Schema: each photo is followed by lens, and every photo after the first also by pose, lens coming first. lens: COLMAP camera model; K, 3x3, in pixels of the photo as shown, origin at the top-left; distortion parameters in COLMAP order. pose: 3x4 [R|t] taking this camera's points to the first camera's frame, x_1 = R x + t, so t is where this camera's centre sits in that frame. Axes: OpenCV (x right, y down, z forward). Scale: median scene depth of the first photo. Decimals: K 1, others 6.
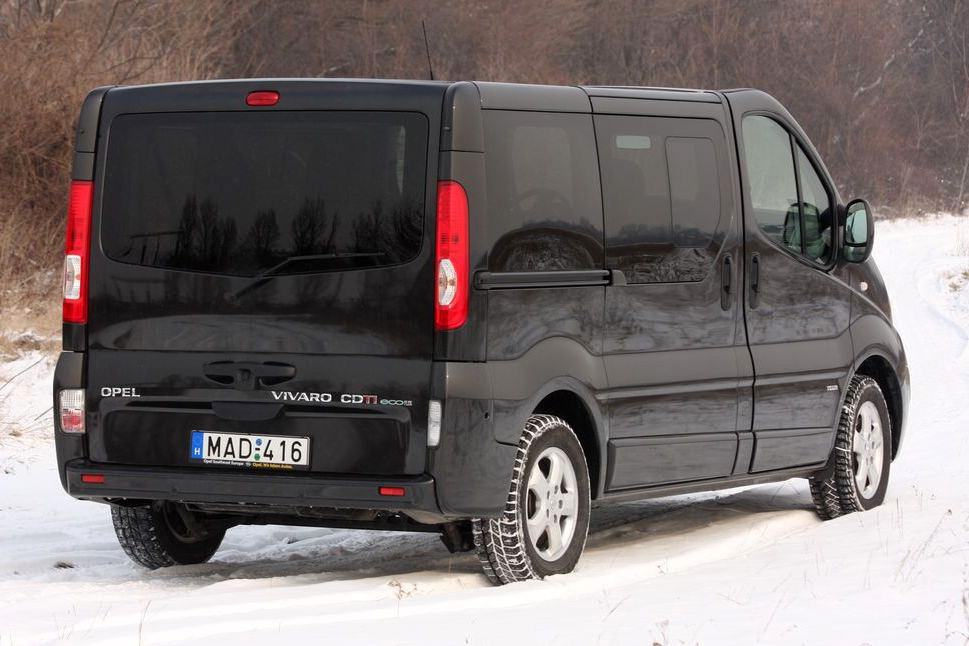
lens RADIAL K [[3782.0, 0, 481.3], [0, 3782.0, 317.8], [0, 0, 1]] dist [-0.272267, 0.000000]
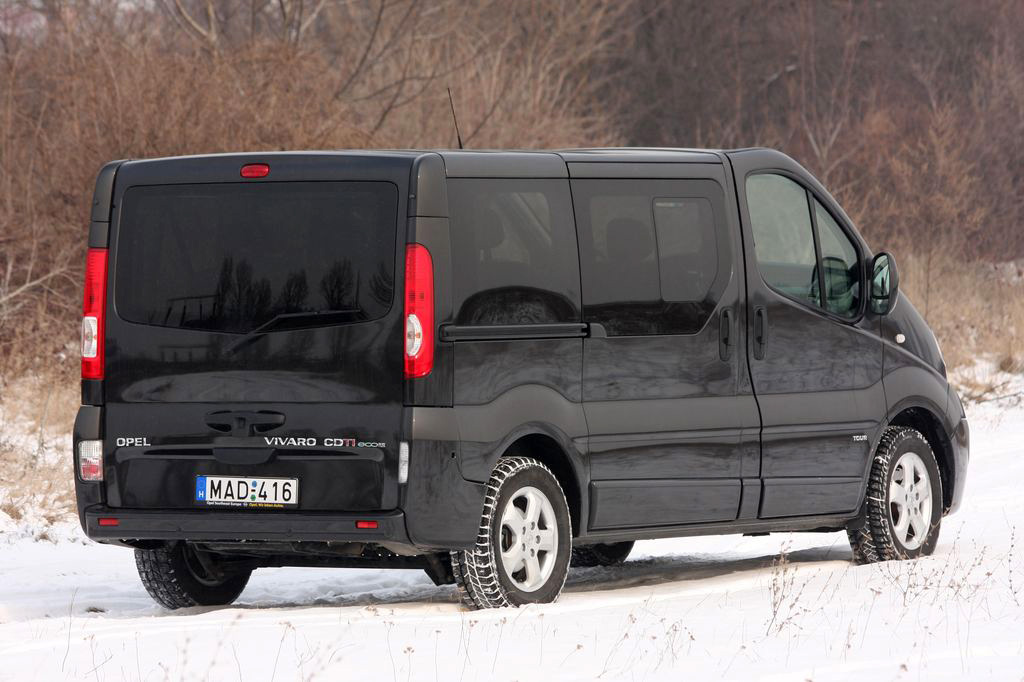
lens RADIAL K [[5841.6, 0, 523.0], [0, 5841.6, 344.5], [0, 0, 1]] dist [0.780481, 0.000000]
pose [[0.994642, -0.014882, -0.102304, 0.189925], [0.013231, 0.999771, -0.016800, 0.021583], [0.102530, 0.015356, 0.994611, -0.672464]]
